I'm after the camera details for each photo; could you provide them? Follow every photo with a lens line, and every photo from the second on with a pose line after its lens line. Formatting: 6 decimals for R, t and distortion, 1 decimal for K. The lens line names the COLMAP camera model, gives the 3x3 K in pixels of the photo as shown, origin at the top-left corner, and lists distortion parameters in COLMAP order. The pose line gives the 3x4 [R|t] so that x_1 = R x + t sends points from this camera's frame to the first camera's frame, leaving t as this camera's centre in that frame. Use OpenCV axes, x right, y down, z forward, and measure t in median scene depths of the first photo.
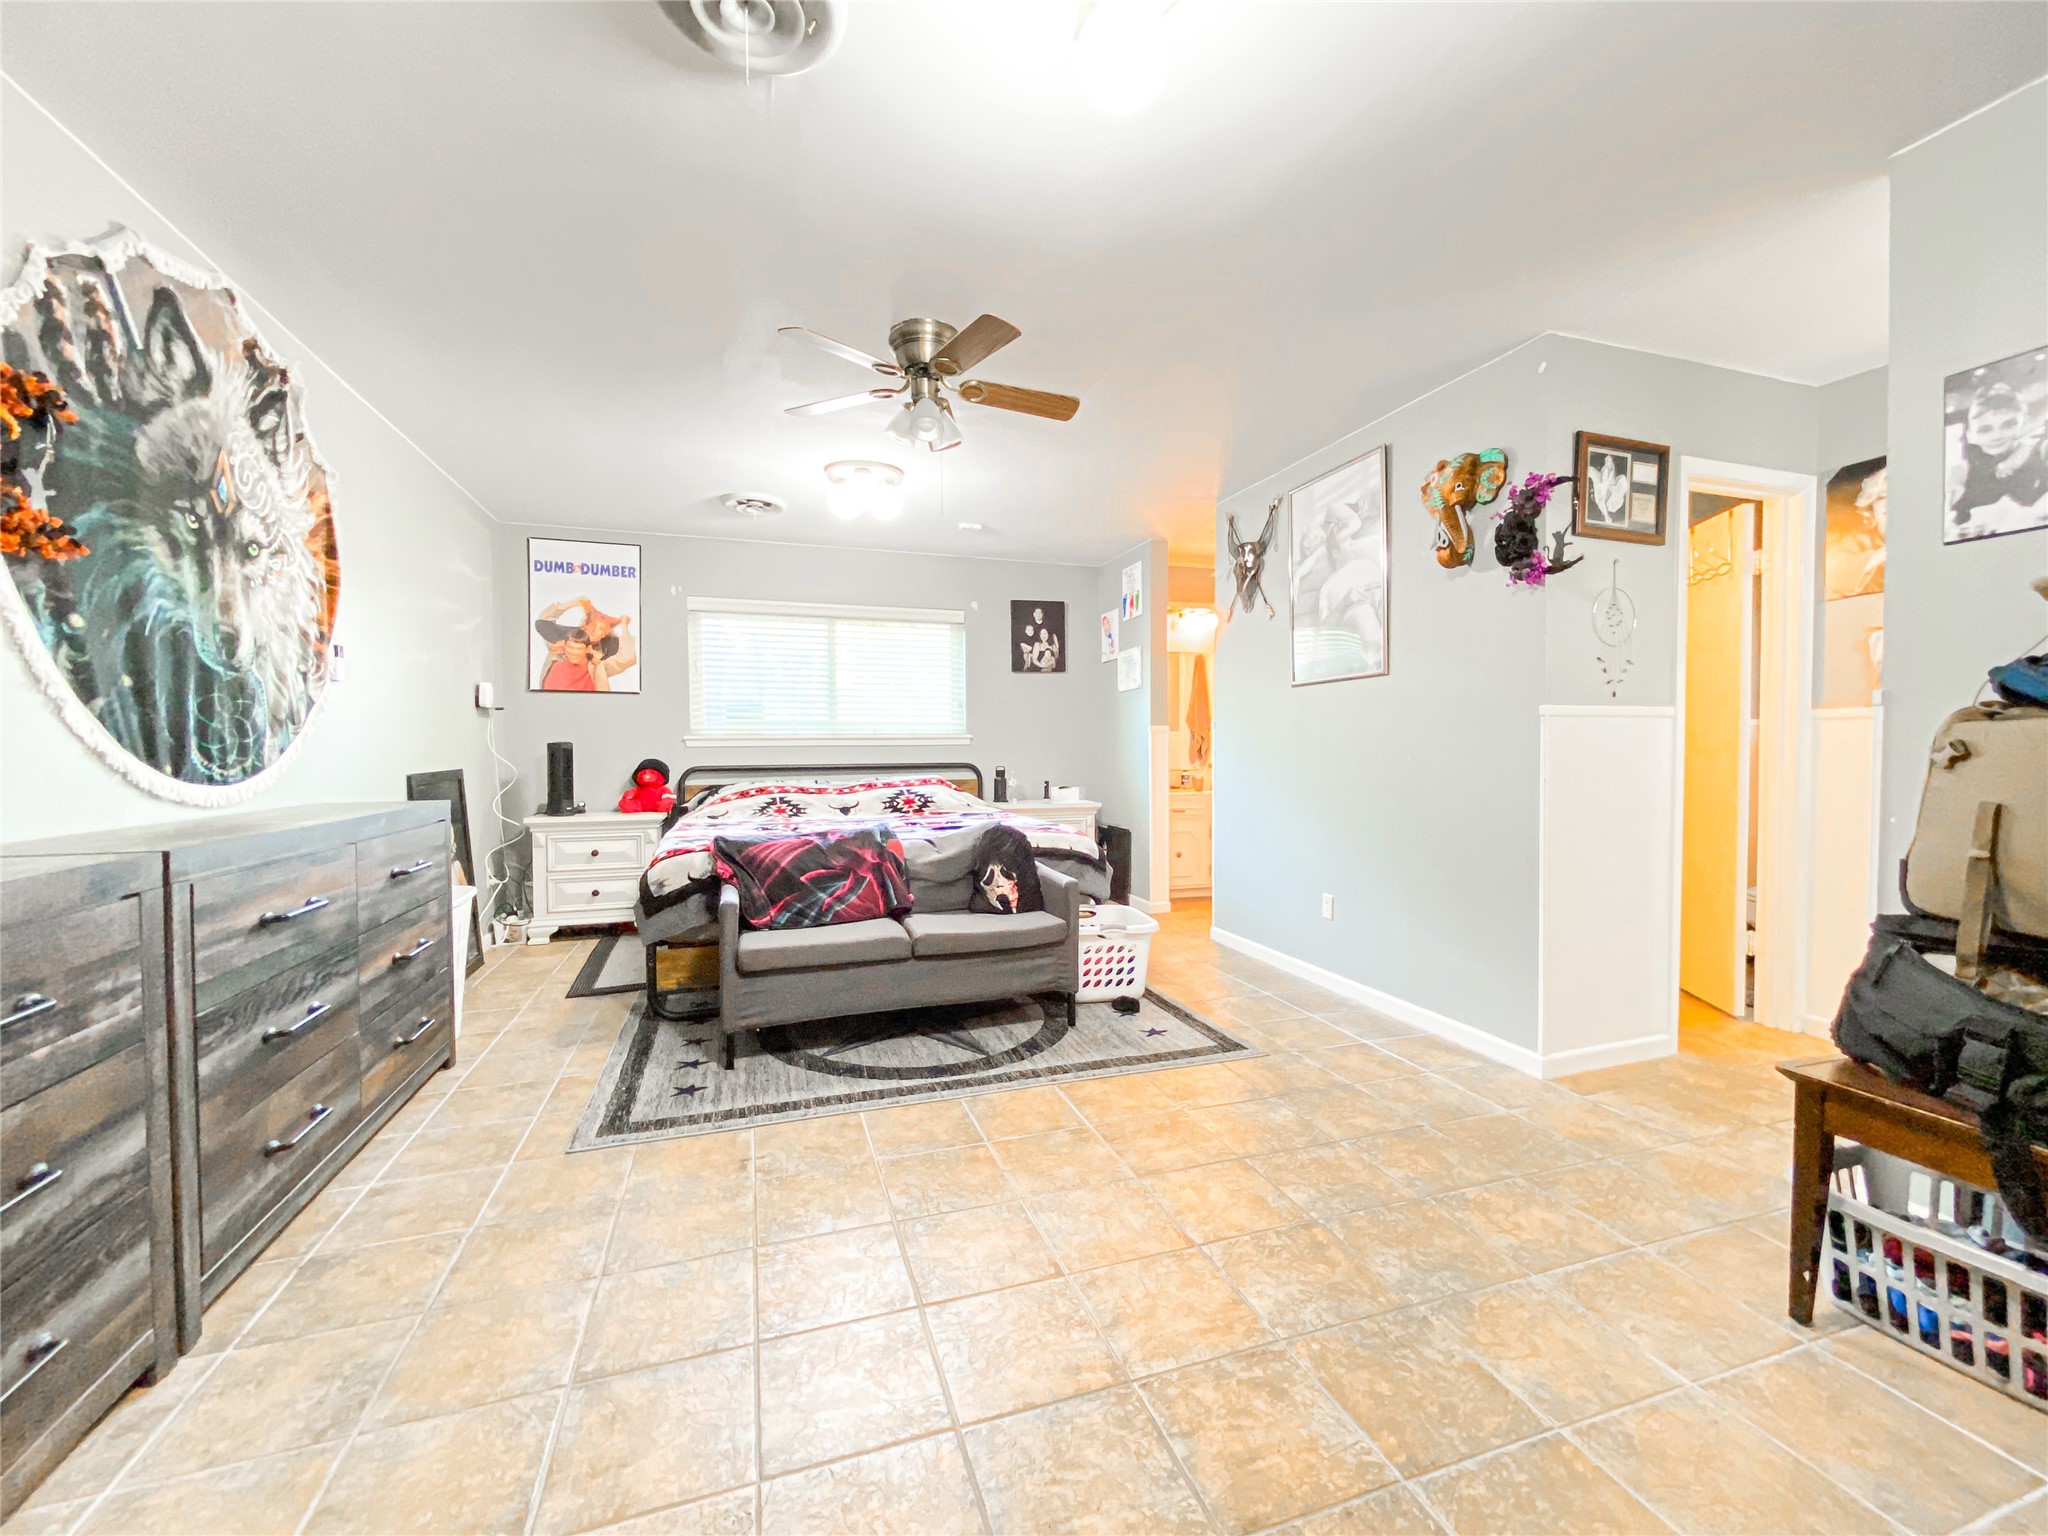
lens RADIAL K [[847.6, 0, 1017.5], [0, 847.6, 764.2], [0, 0, 1]] dist [0.002685, -0.000274]
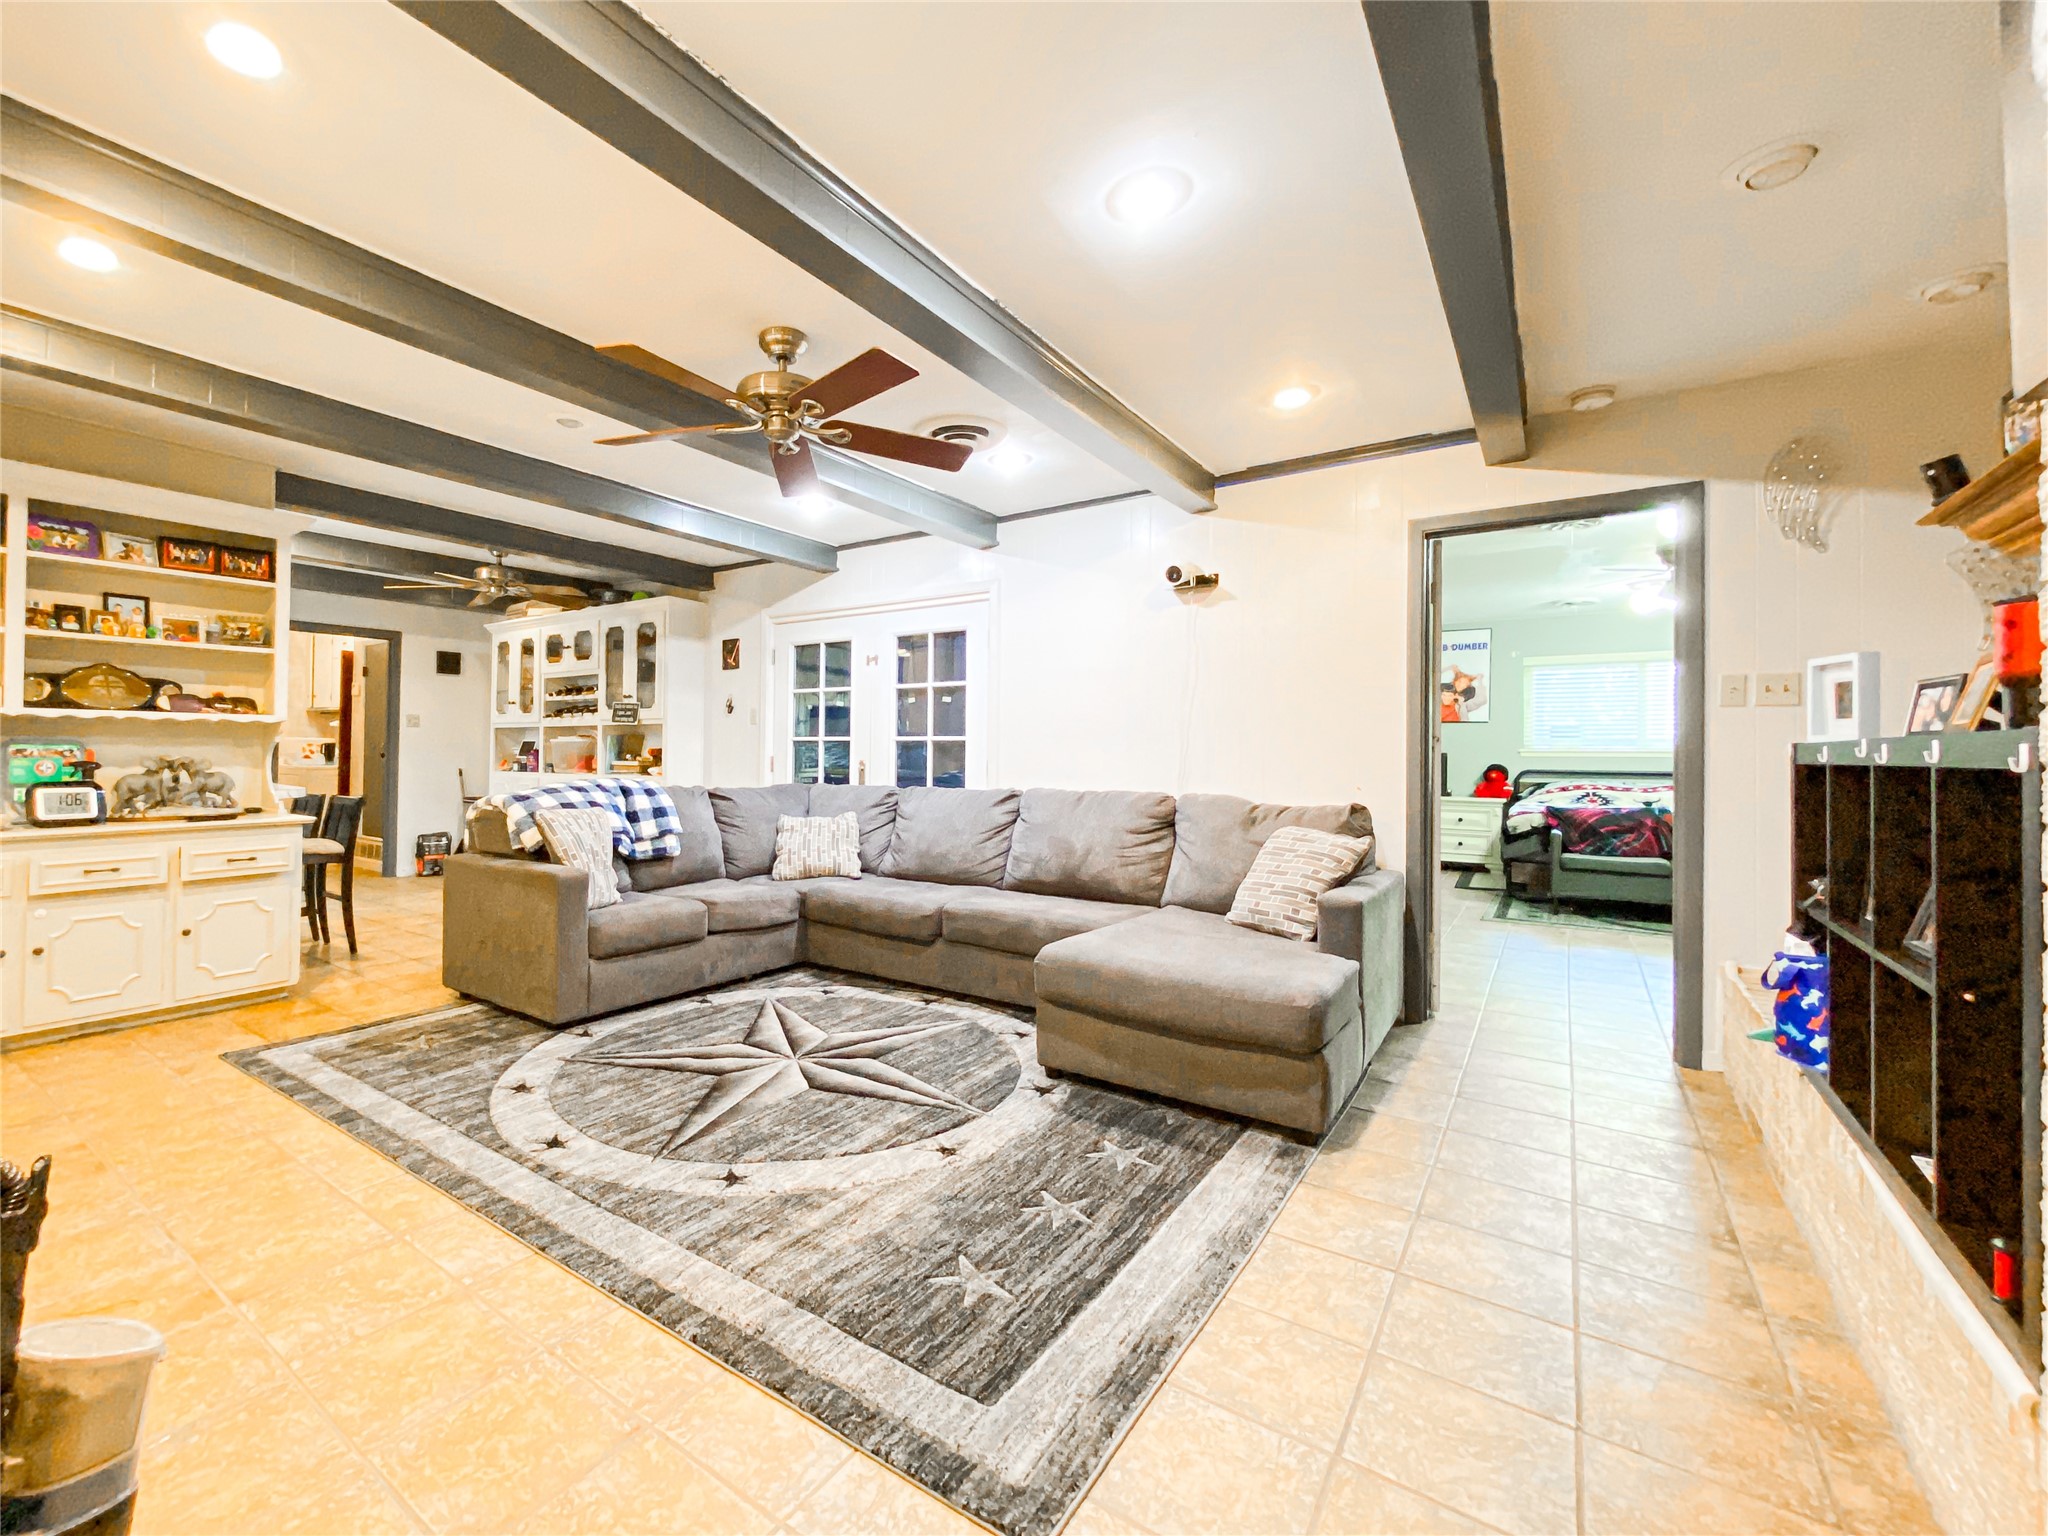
lens RADIAL K [[847.6, 0, 1002.3], [0, 847.6, 750.3], [0, 0, 1]] dist [0.002685, -0.000274]
pose [[0.627052, 0.005026, -0.778961, 0.287322], [-0.027010, 0.999518, -0.015293, 0.022491], [0.778509, 0.030629, 0.626886, -0.922136]]
